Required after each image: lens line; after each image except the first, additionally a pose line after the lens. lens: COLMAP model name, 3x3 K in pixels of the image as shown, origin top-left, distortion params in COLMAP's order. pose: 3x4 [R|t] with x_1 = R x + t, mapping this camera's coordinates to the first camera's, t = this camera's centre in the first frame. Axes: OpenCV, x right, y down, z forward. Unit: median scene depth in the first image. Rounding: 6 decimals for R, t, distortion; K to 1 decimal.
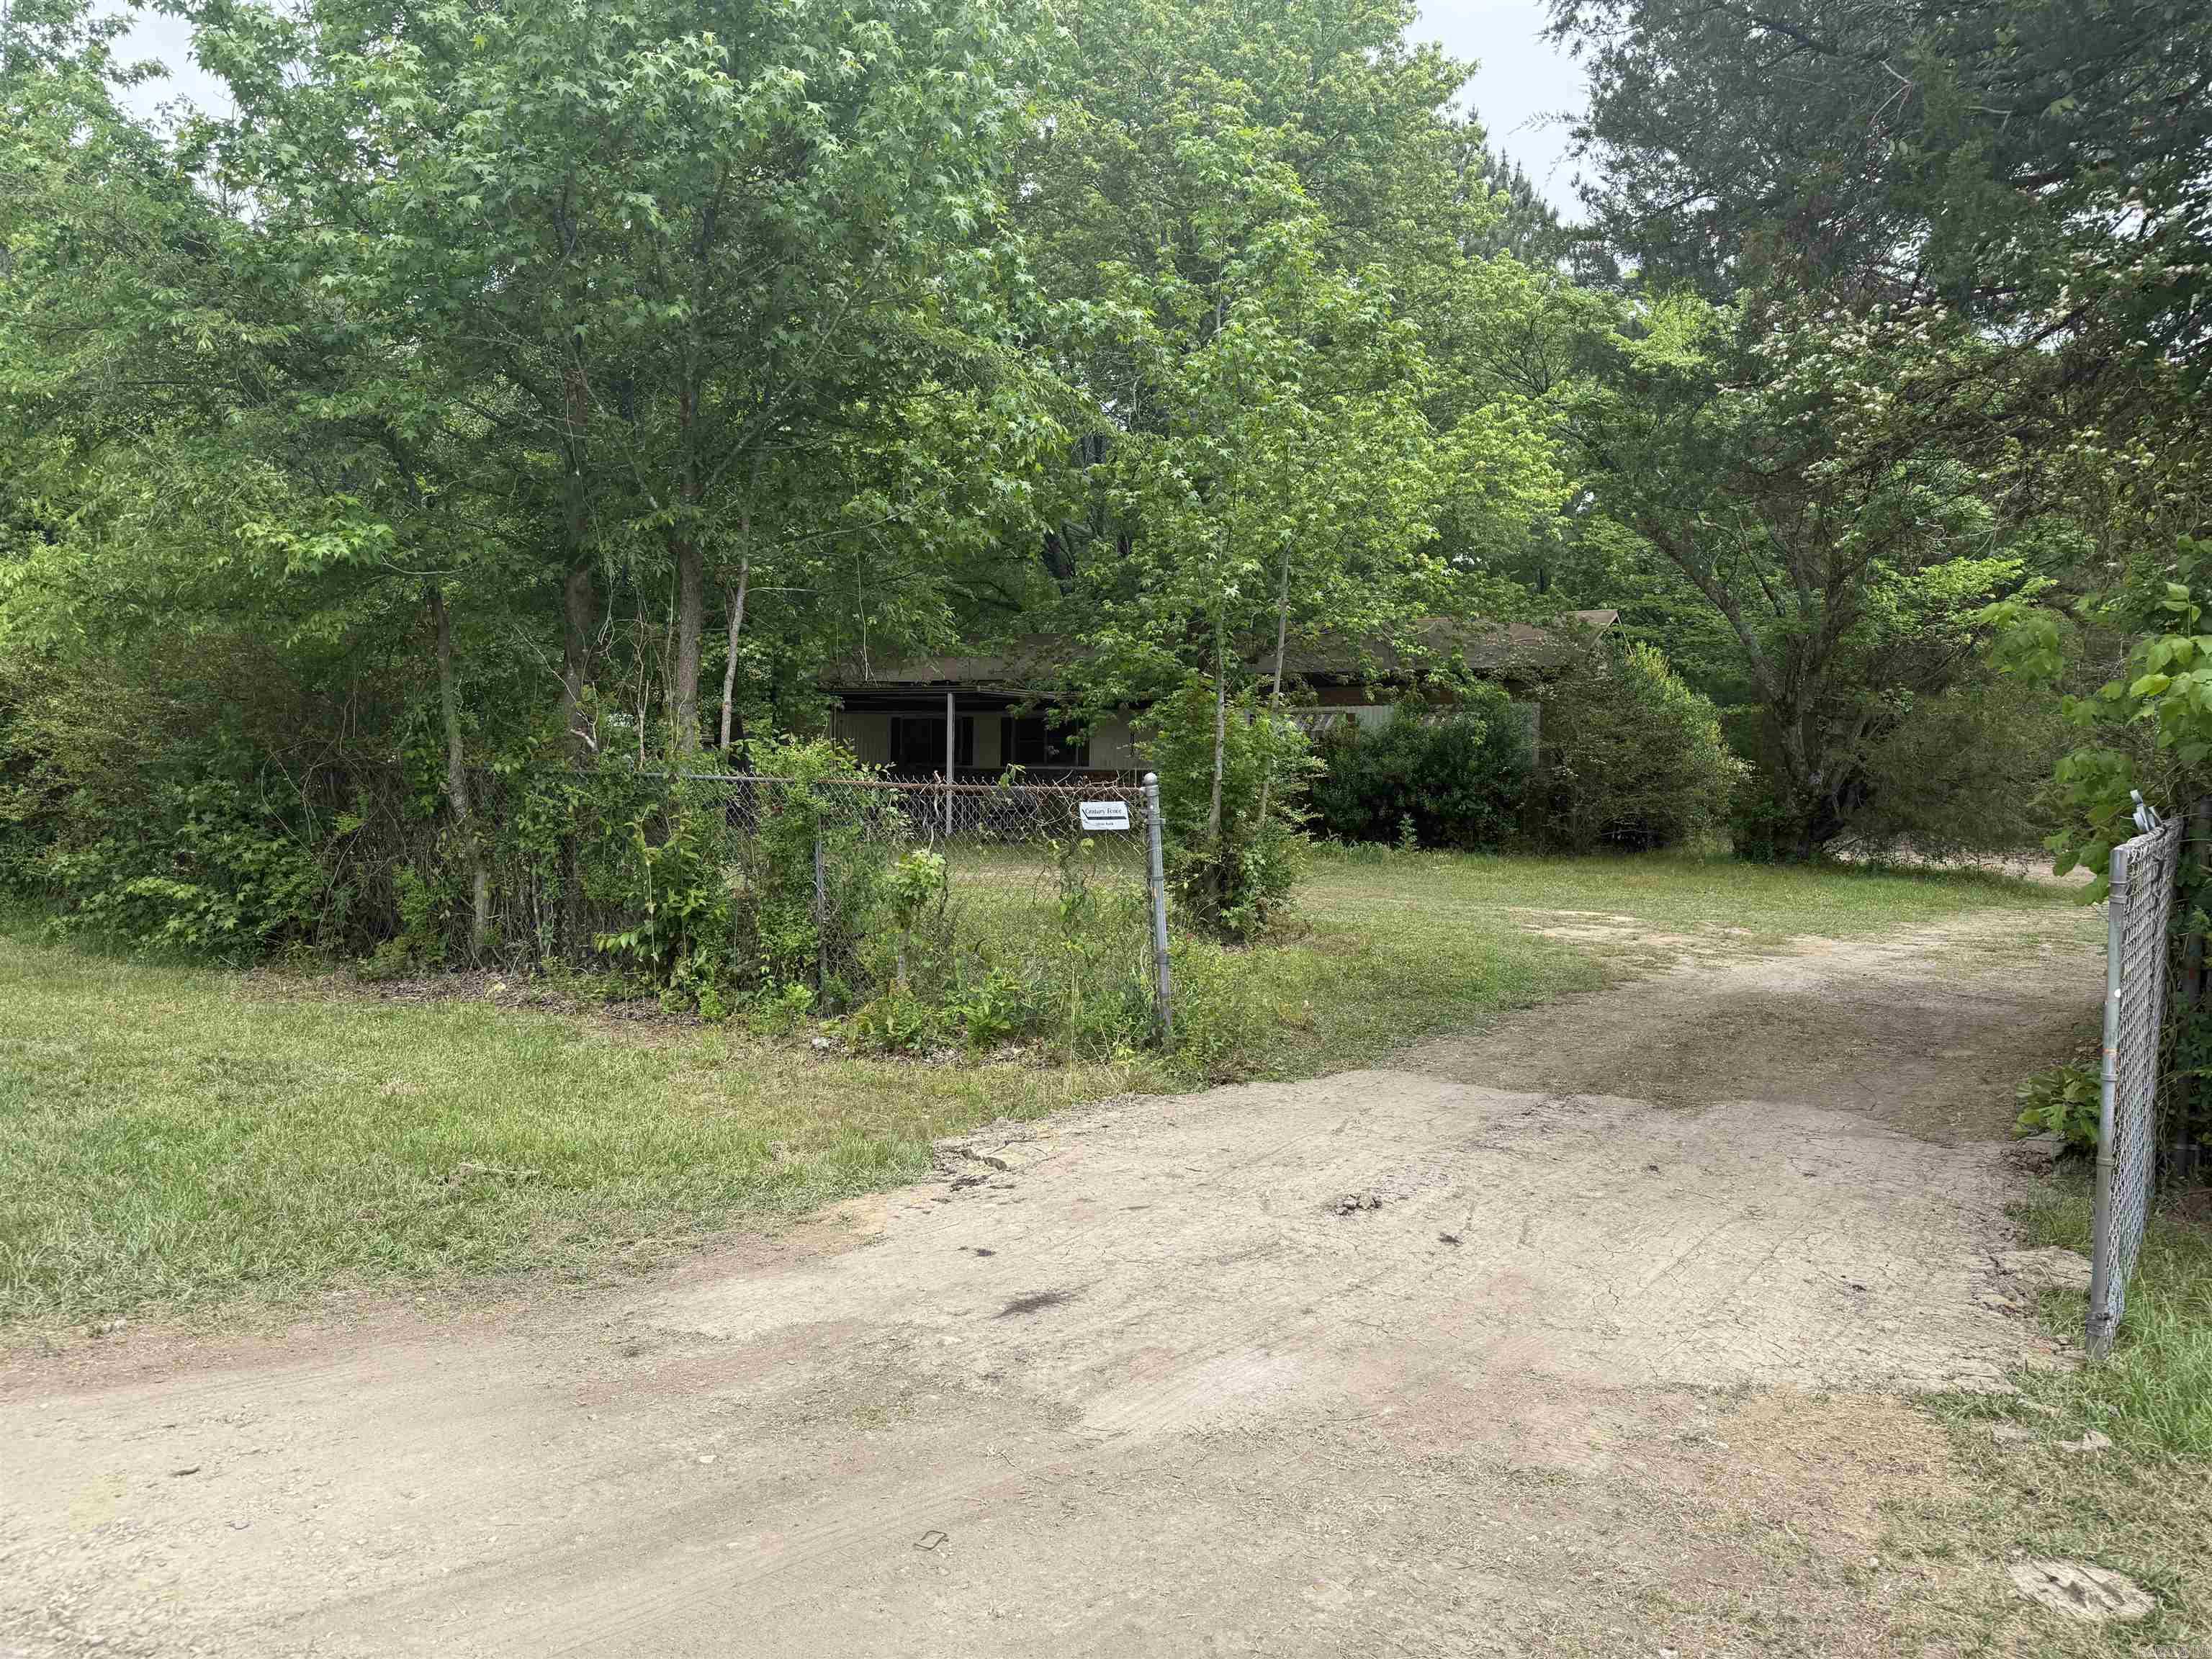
lens RADIAL K [[1560.6, 0, 1106.9], [0, 1560.6, 796.4], [0, 0, 1]] dist [0.175407, -0.264183]
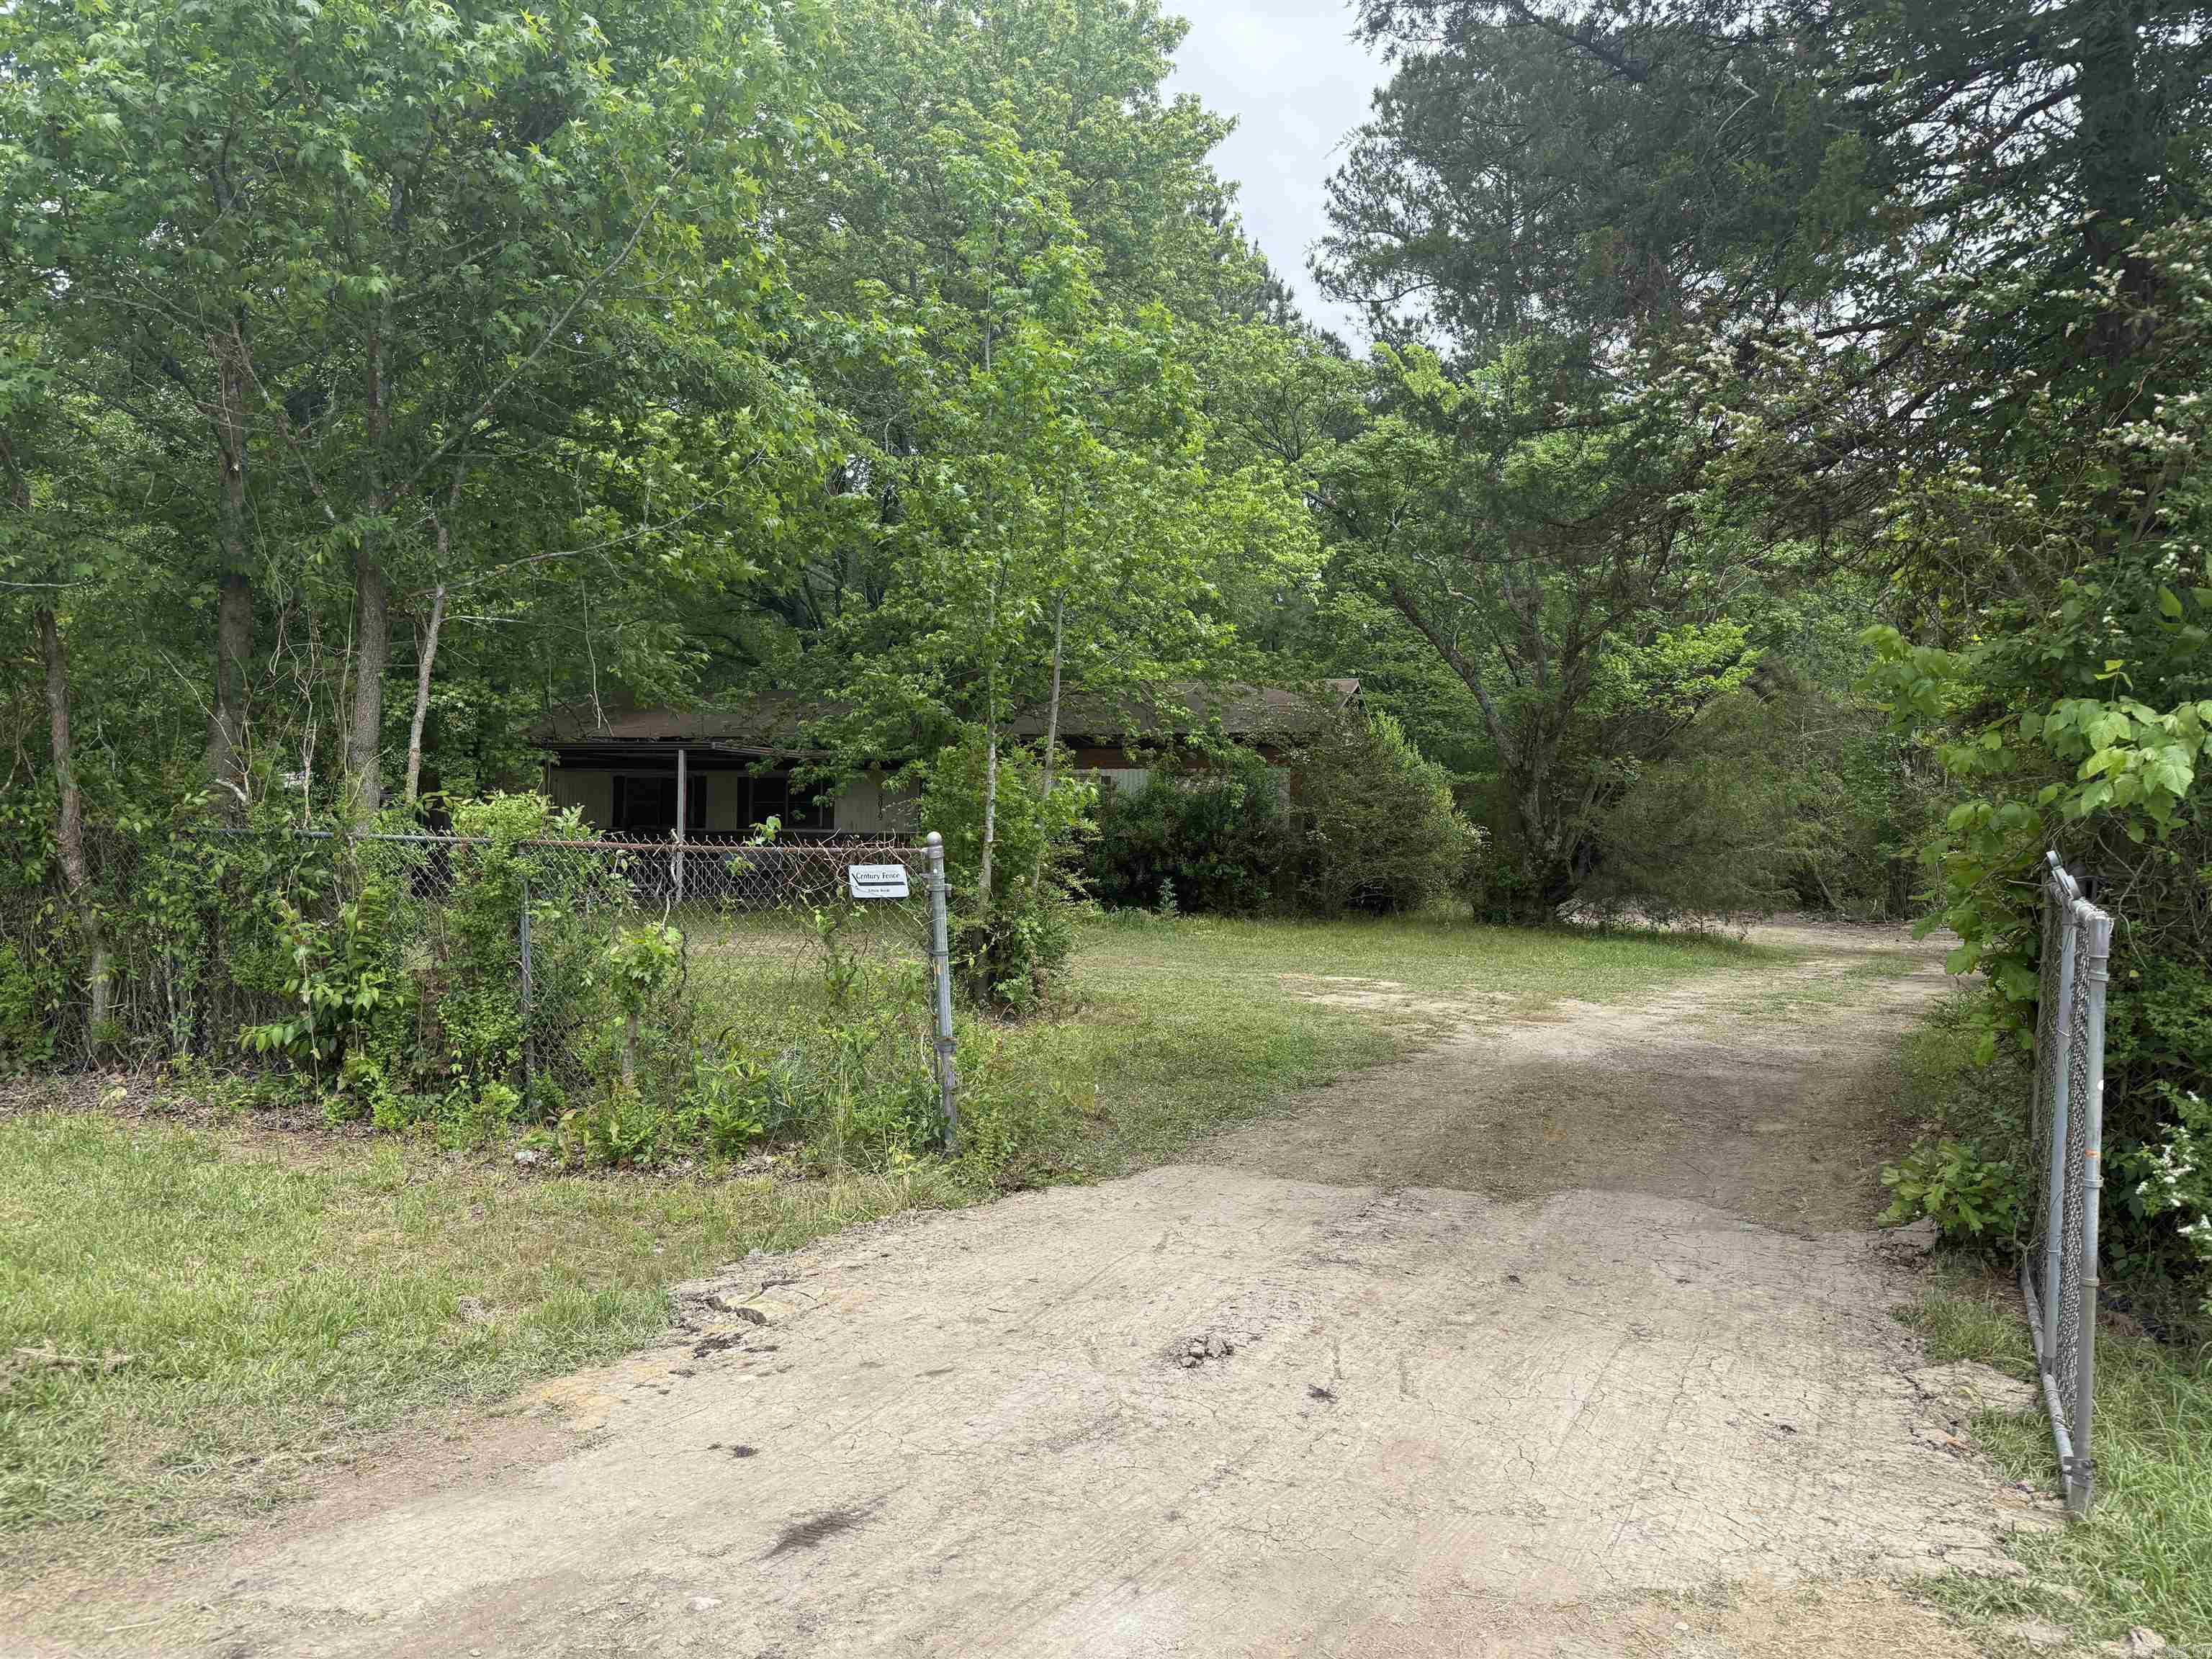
lens RADIAL K [[1575.1, 0, 1106.0], [0, 1575.1, 829.5], [0, 0, 1]] dist [0.113580, -0.157656]
pose [[0.986570, 0.002929, 0.163316, -0.017557], [0.000421, 0.999790, -0.020469, 0.001474], [-0.163341, 0.020263, 0.986361, 0.109218]]
